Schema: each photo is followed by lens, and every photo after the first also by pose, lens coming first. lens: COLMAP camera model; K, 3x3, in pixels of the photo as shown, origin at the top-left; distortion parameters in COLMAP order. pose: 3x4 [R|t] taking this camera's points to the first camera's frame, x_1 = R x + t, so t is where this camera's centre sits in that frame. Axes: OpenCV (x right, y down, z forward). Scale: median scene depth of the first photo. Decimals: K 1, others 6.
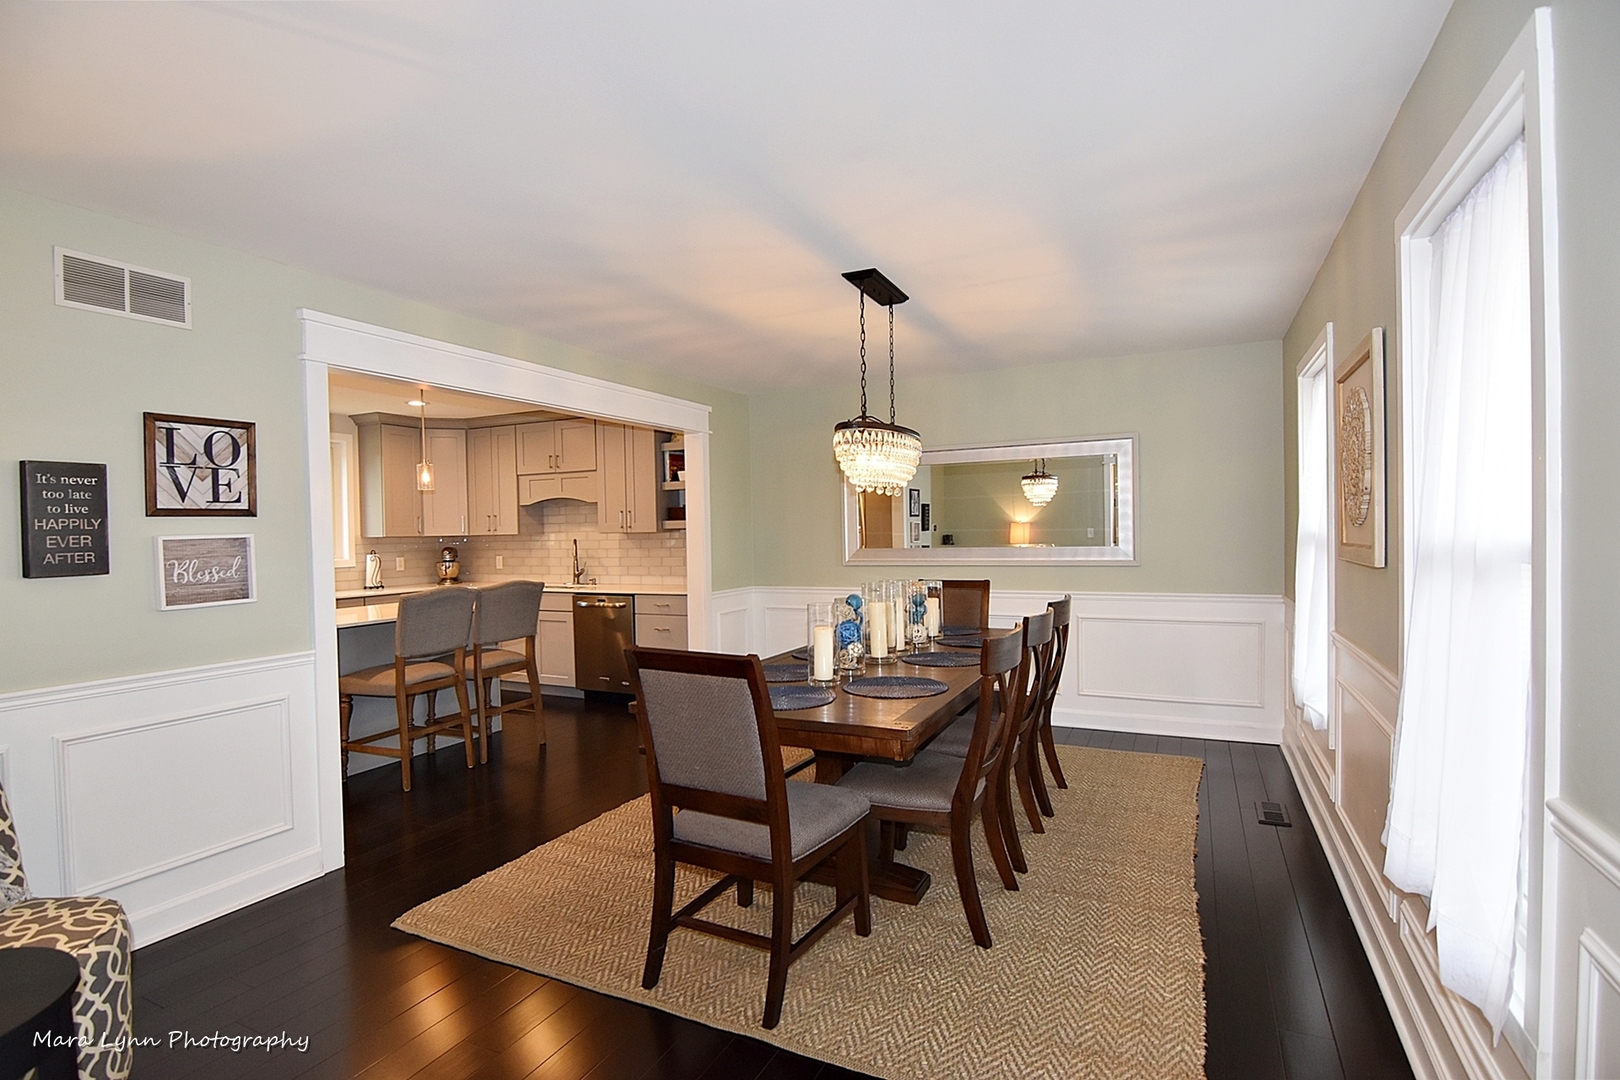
lens RADIAL K [[791.0, 0, 808.7], [0, 791.0, 545.5], [0, 0, 1]] dist [-0.021915, -0.000271]
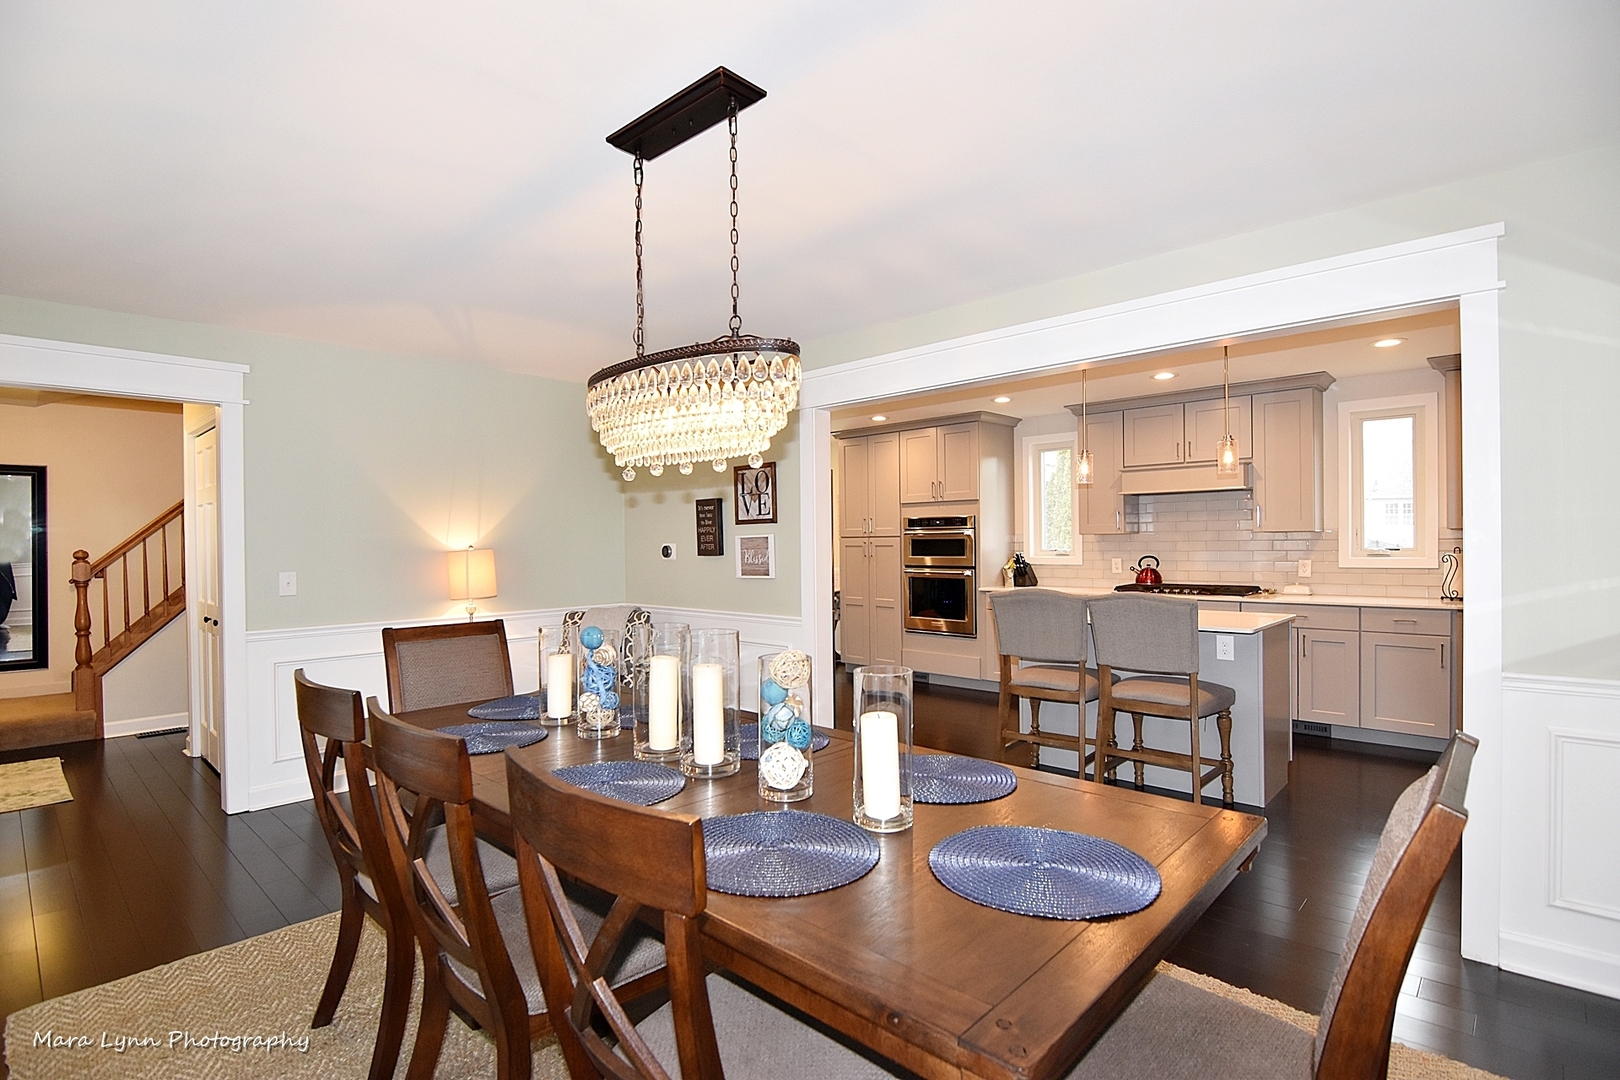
lens RADIAL K [[791.0, 0, 808.7], [0, 791.0, 545.5], [0, 0, 1]] dist [-0.021915, -0.000271]
pose [[-0.302603, 0.023764, -0.952820, 0.770815], [-0.002207, 0.999669, 0.025634, -0.033966], [0.953114, 0.009860, -0.302450, 1.579293]]
